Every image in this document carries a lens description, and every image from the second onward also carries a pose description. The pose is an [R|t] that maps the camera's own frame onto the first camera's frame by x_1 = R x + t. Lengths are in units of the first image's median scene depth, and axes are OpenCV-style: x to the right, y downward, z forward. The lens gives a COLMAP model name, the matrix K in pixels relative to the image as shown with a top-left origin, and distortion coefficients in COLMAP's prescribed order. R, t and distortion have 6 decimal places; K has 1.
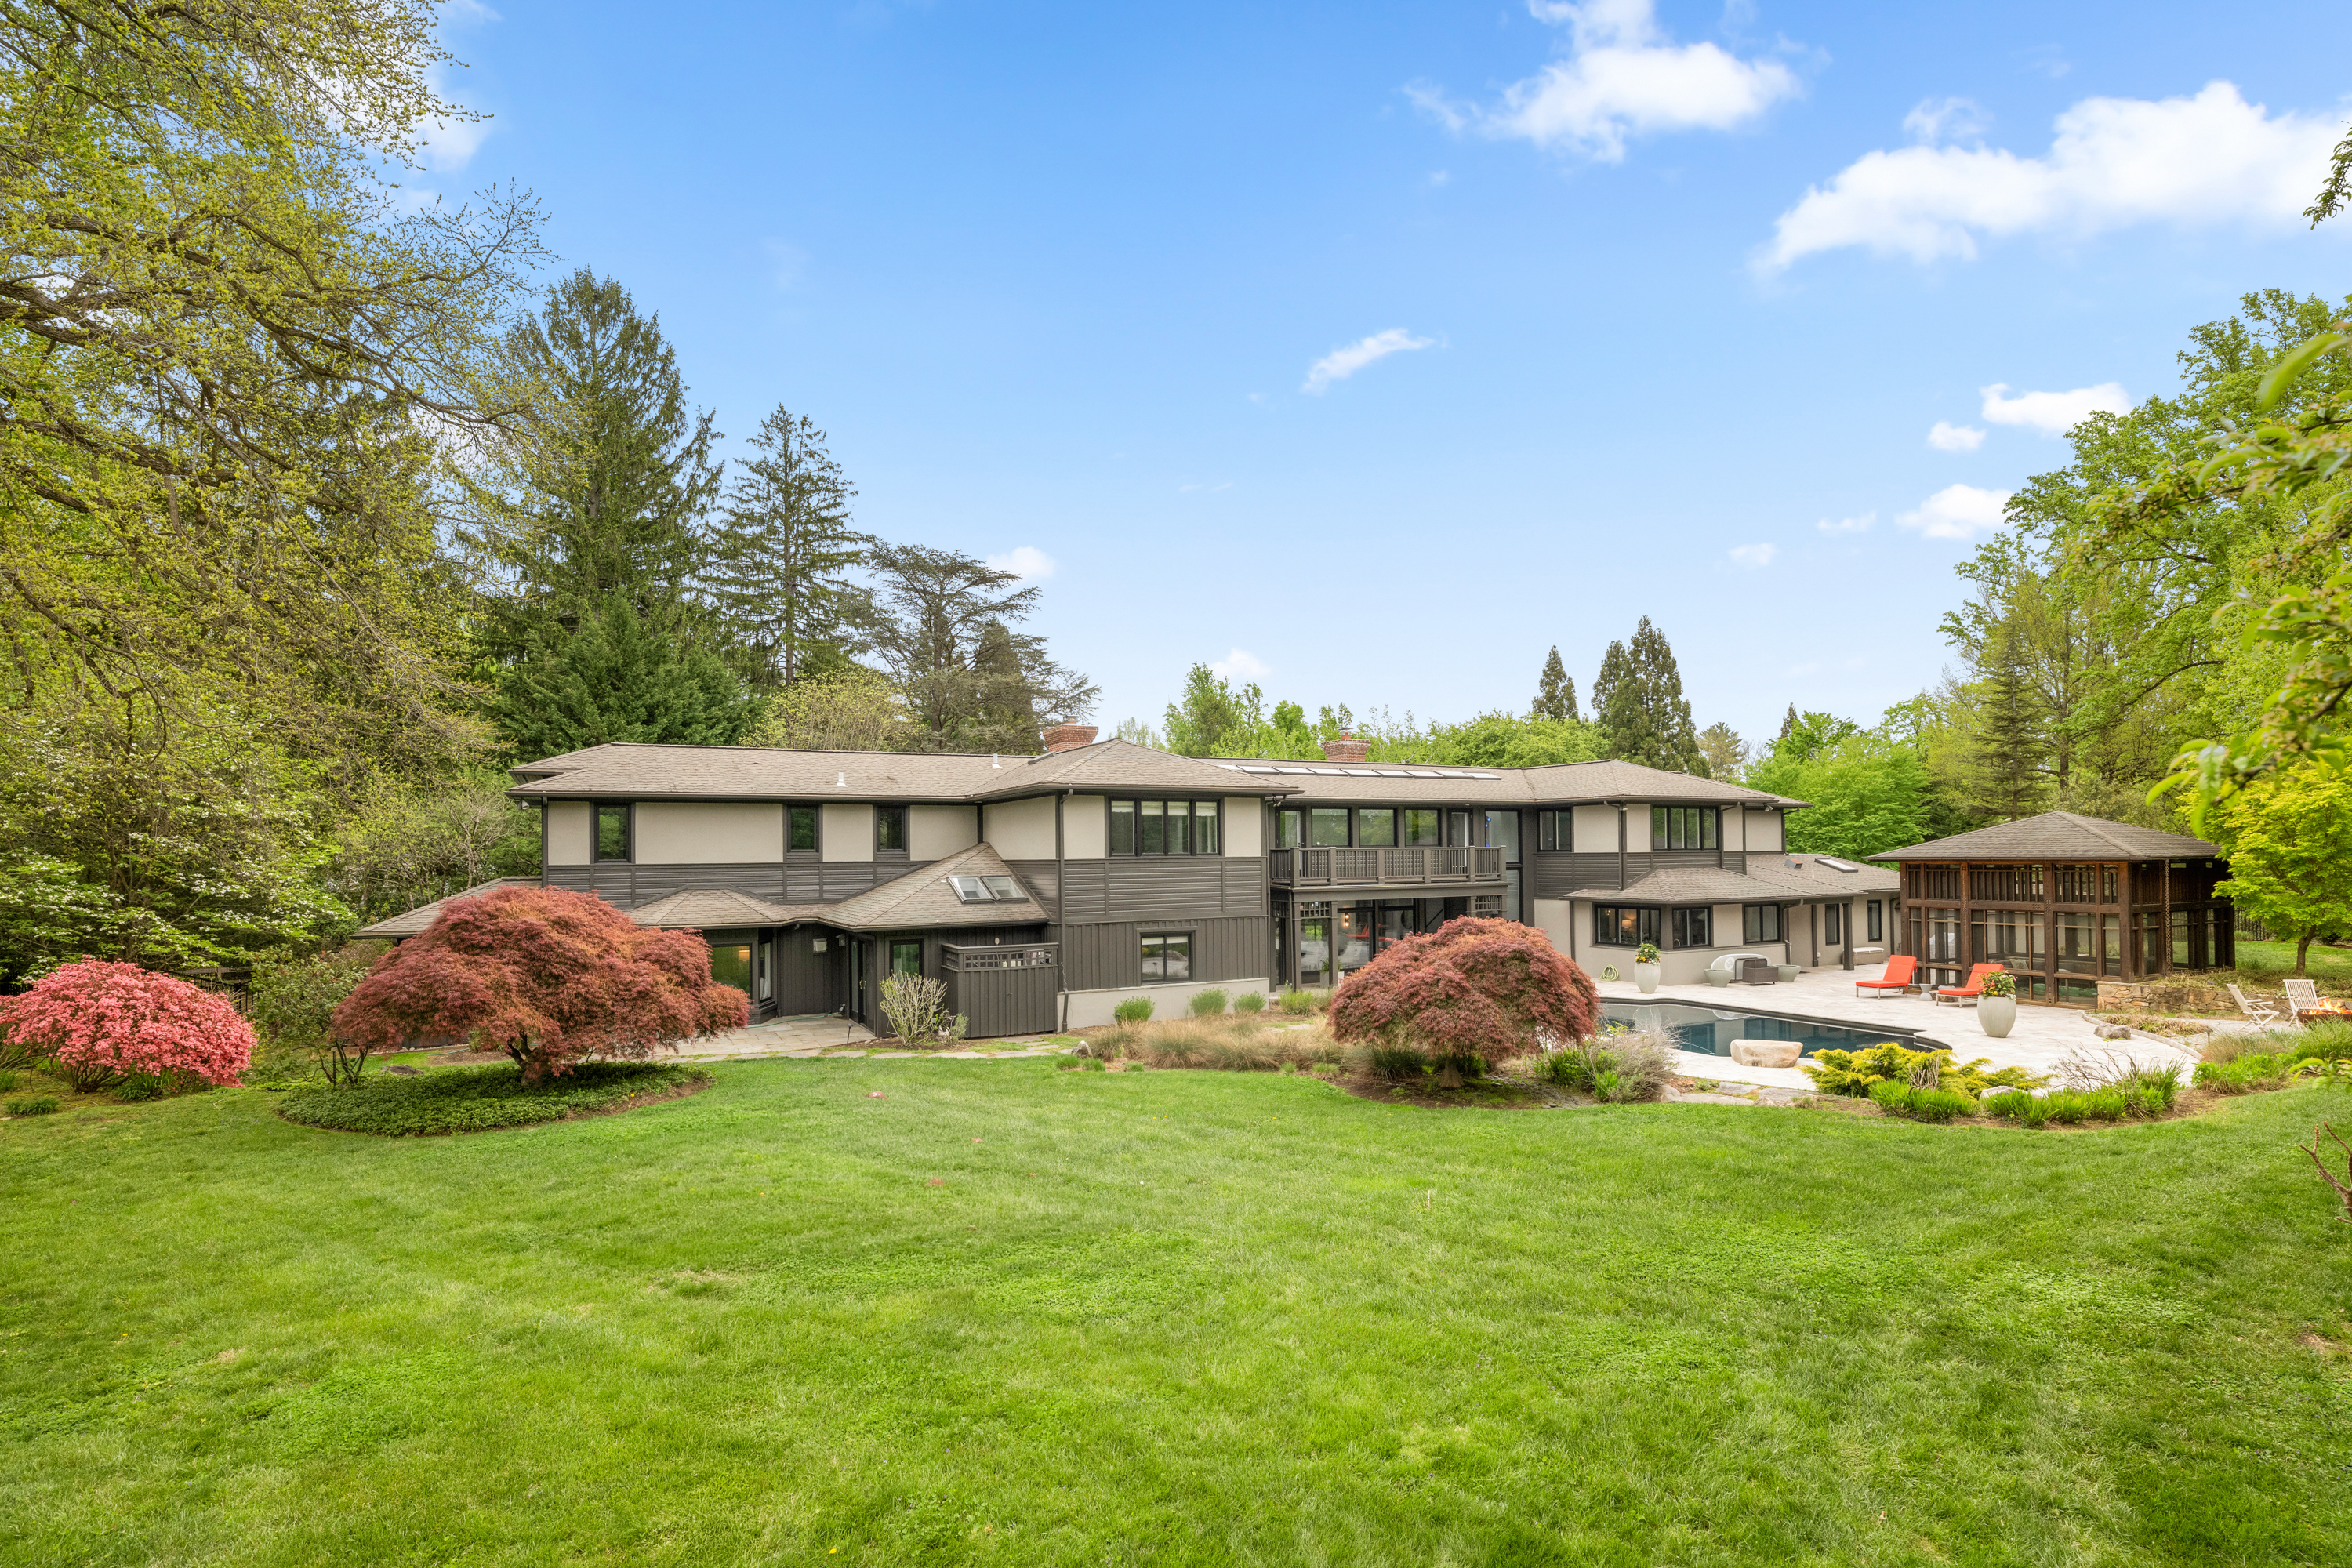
lens RADIAL K [[1151.2, 0, 1192.4], [0, 1151.2, 839.4], [0, 0, 1]] dist [0.002772, 0.000619]
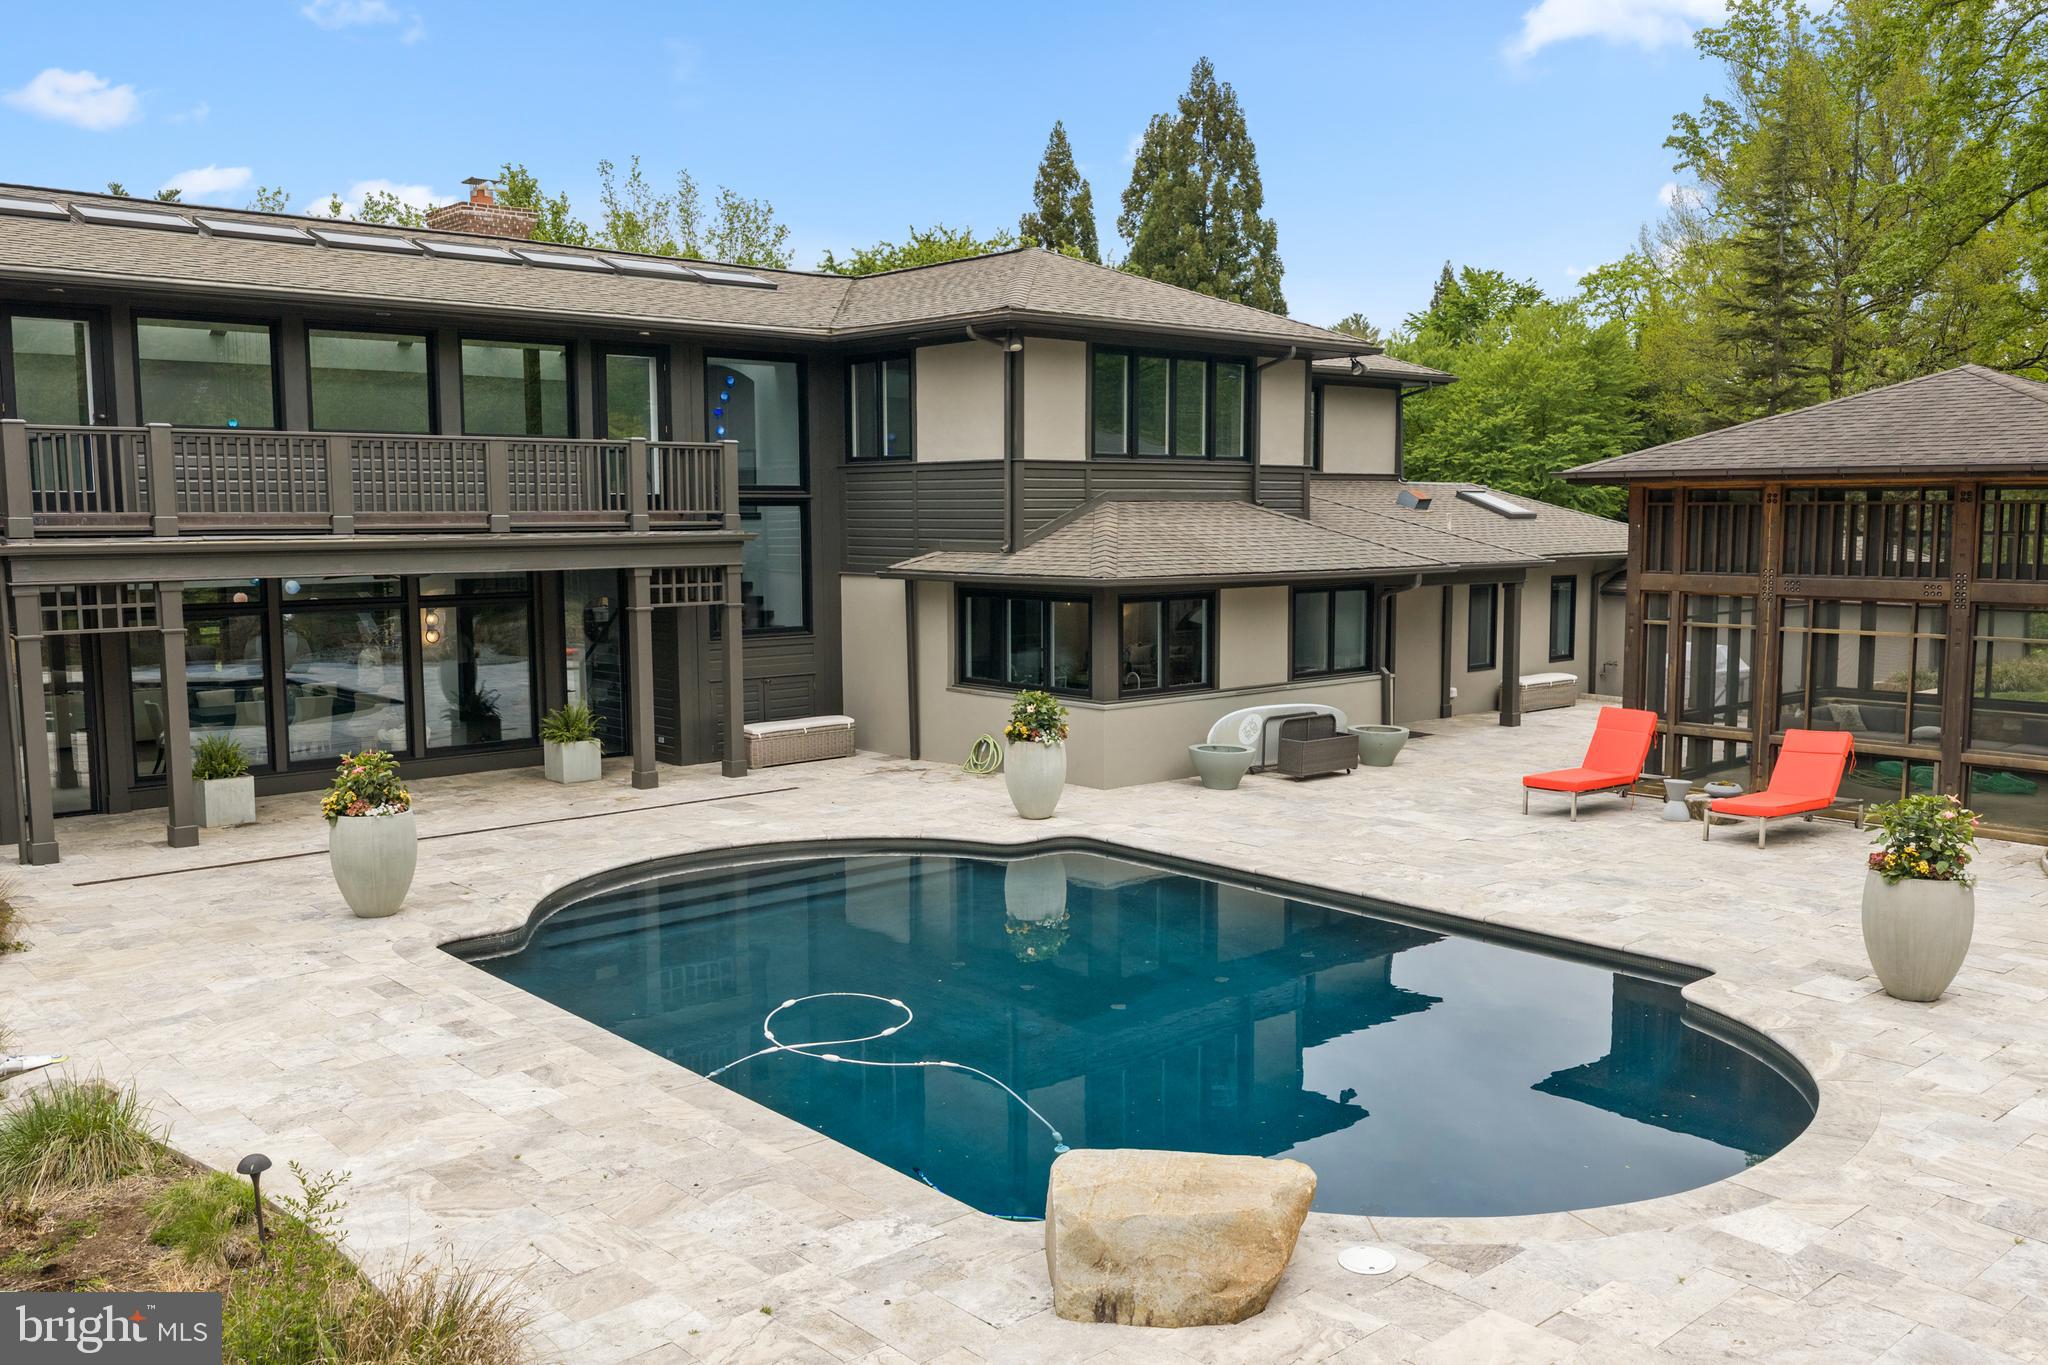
lens RADIAL K [[1684.9, 0, 1023.0], [0, 1684.9, 686.2], [0, 0, 1]] dist [0.015121, -0.008689]
pose [[0.972959, -0.017669, 0.230301, 0.213283], [-0.009299, 0.993265, 0.115489, 0.019636], [-0.230790, -0.114508, 0.966242, 0.374153]]
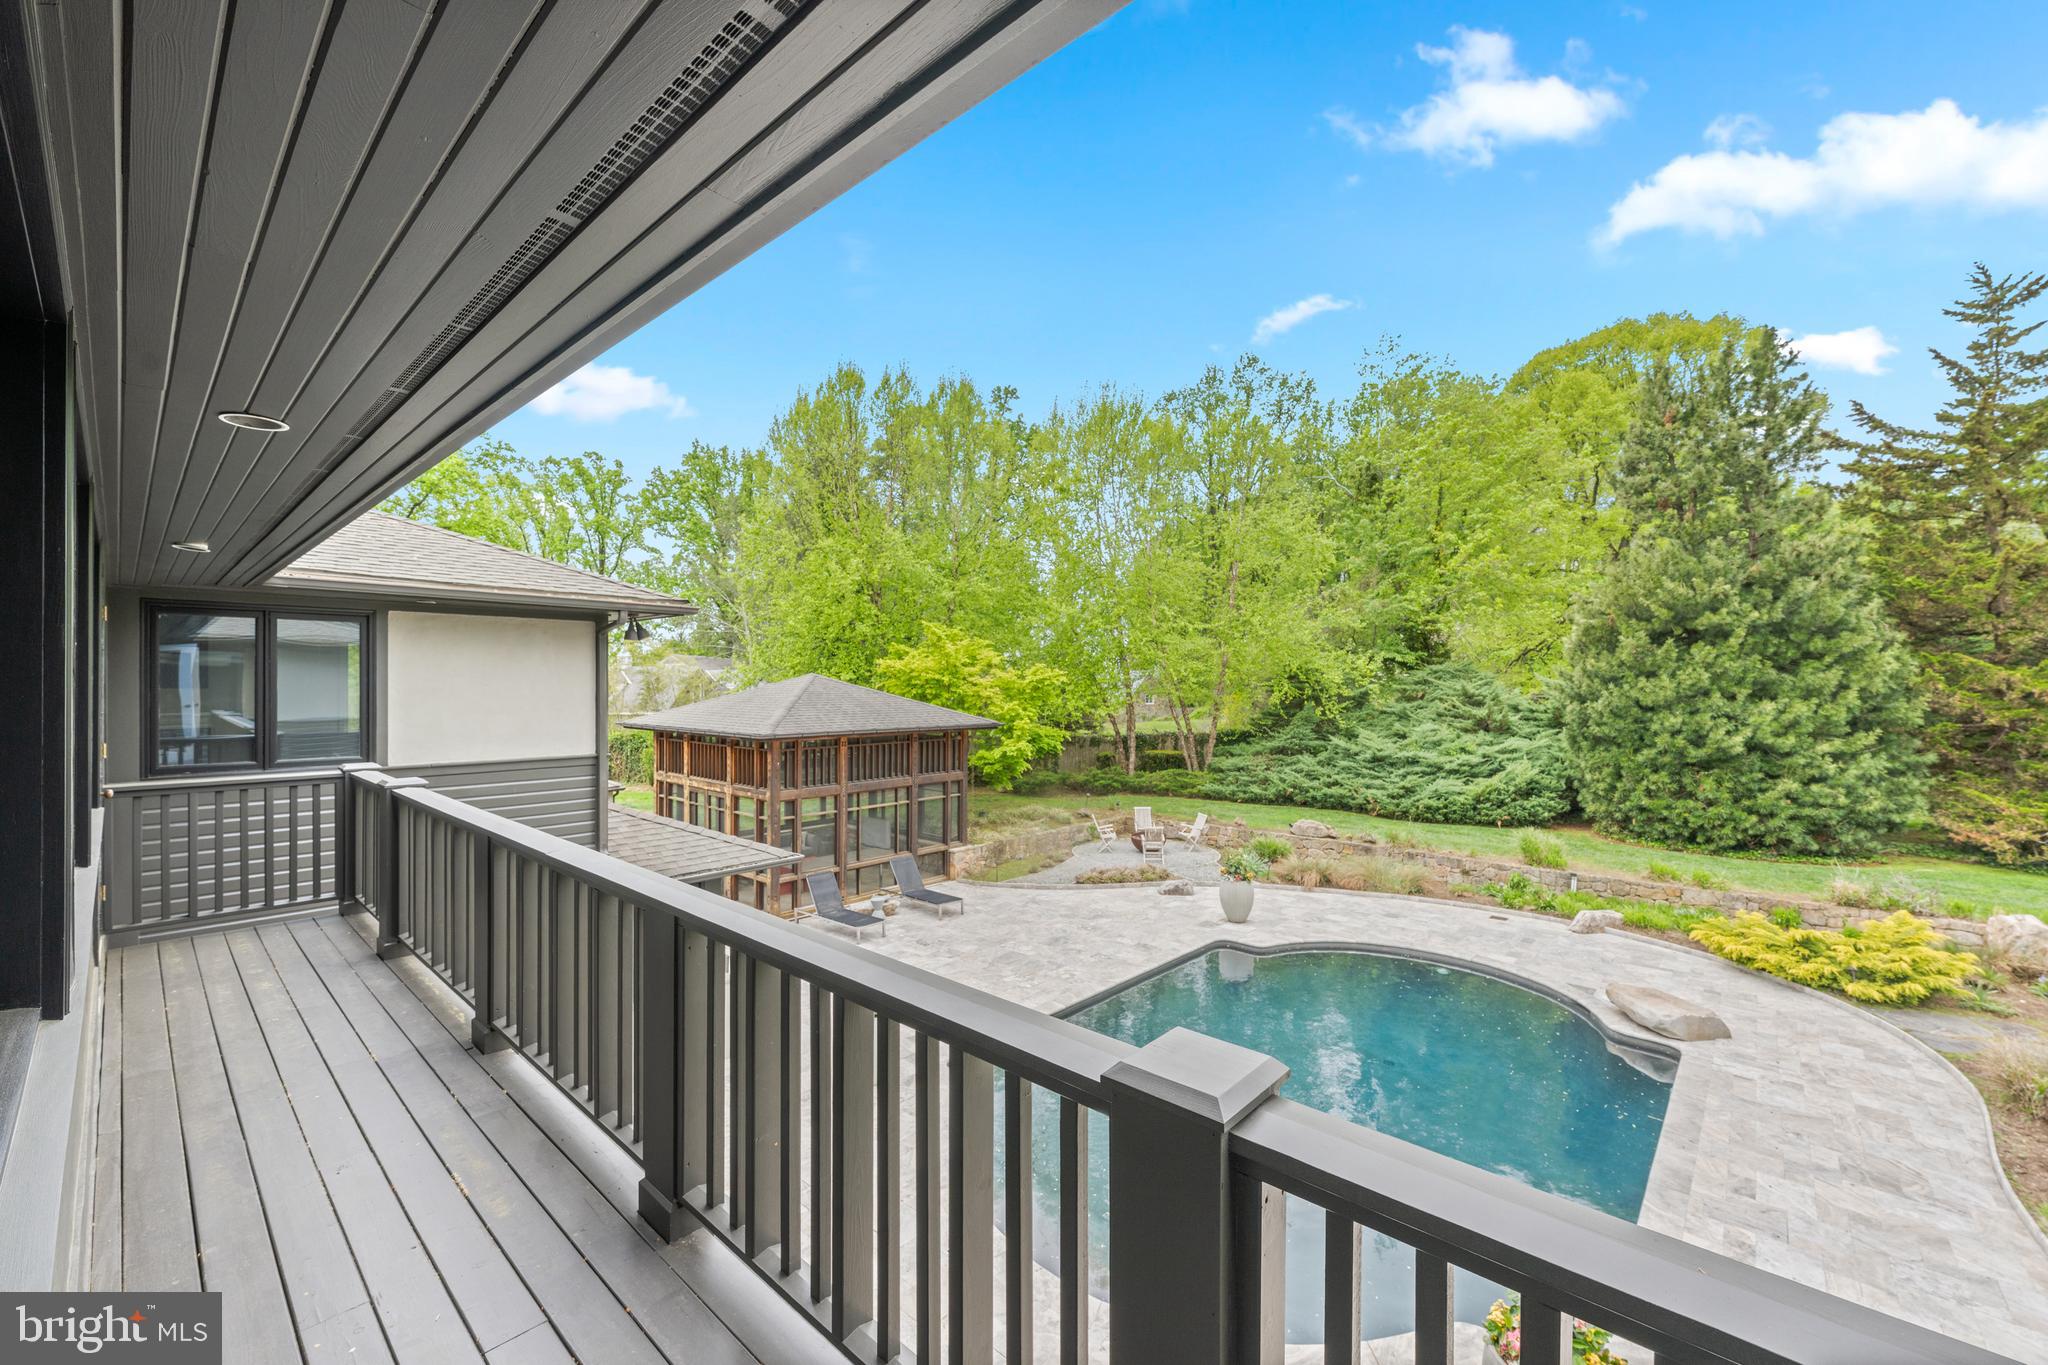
lens RADIAL K [[824.0, 0, 1022.5], [0, 824.0, 684.8], [0, 0, 1]] dist [-0.000860, 0.000043]
pose [[-0.332432, 0.006124, 0.943107, 0.073256], [-0.010875, 0.999888, -0.010326, -0.008367], [-0.943065, -0.013689, -0.332328, 0.855345]]
